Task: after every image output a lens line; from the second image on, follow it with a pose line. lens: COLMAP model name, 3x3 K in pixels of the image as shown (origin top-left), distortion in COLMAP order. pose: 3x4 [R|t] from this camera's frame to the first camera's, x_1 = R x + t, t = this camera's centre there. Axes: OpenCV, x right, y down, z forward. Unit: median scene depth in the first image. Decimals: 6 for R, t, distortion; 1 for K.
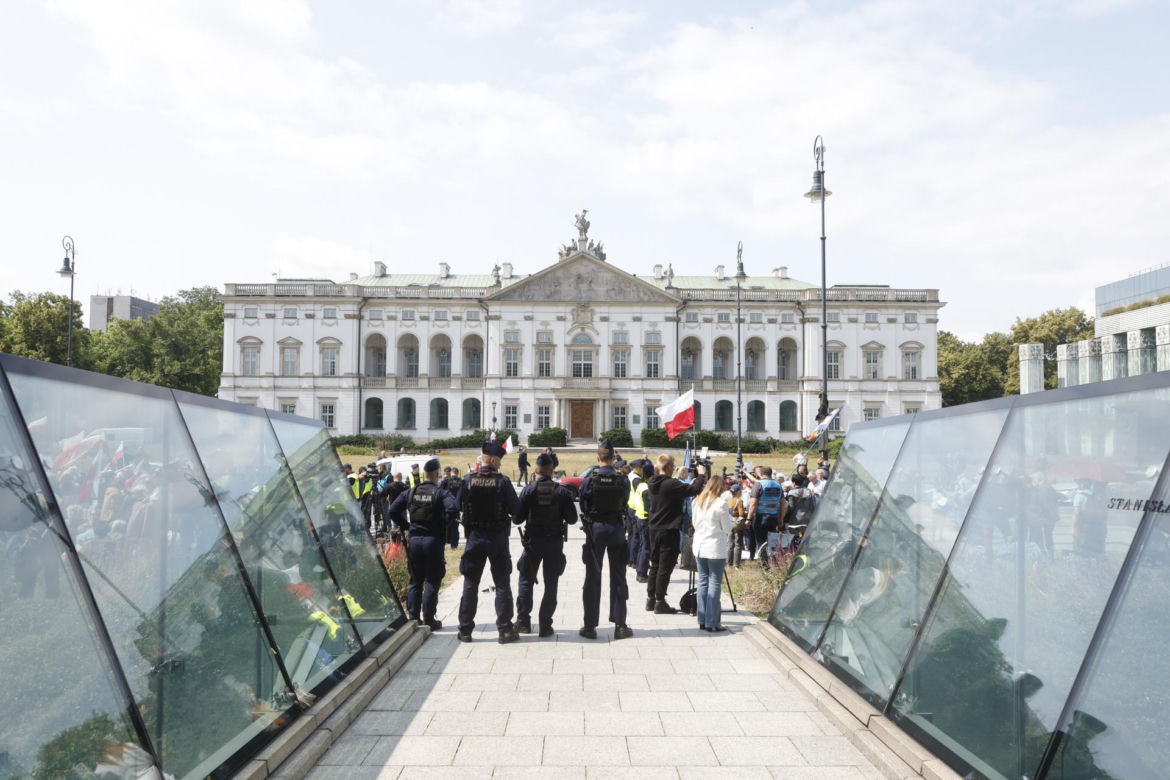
lens RADIAL K [[803.3, 0, 585.5], [0, 803.3, 405.7], [0, 0, 1]] dist [0.009940, 0.002654]
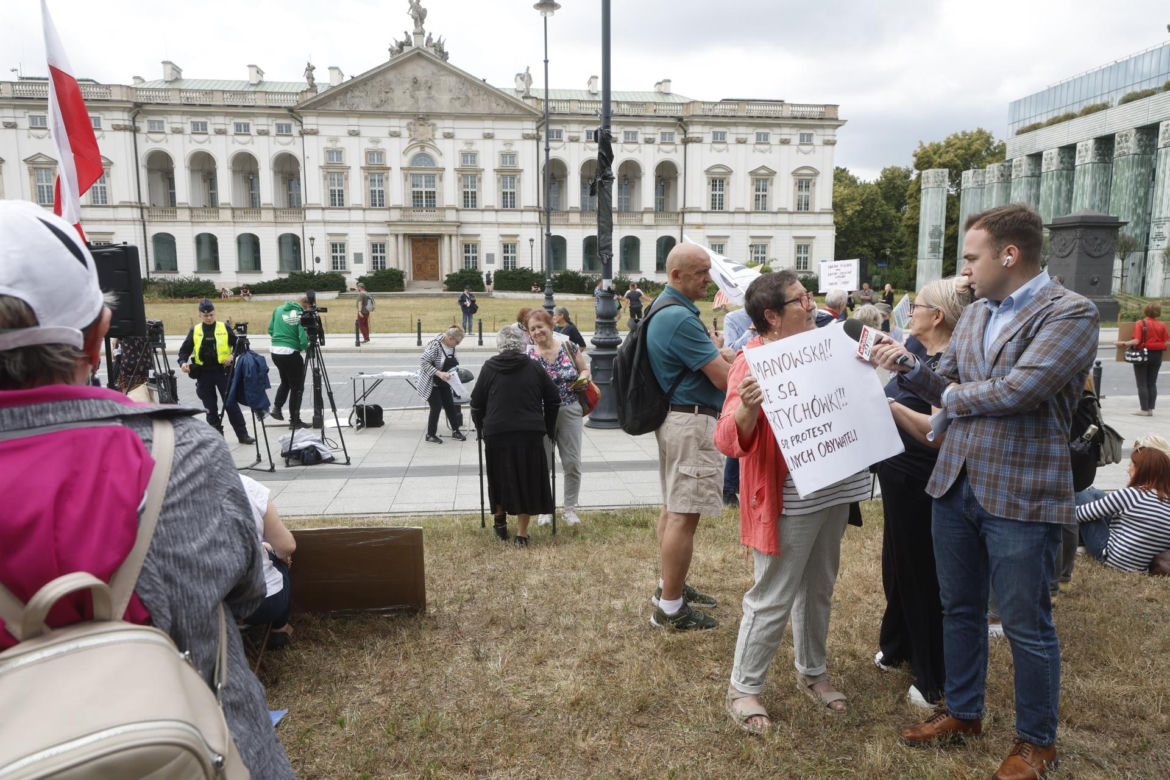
lens RADIAL K [[803.3, 0, 564.7], [0, 803.3, 397.6], [0, 0, 1]] dist [0.009940, 0.002654]
pose [[0.994939, -0.024204, 0.097520, 0.055167], [0.006553, 0.984117, 0.177400, 0.011425], [-0.100264, -0.175863, 0.979295, 0.129920]]
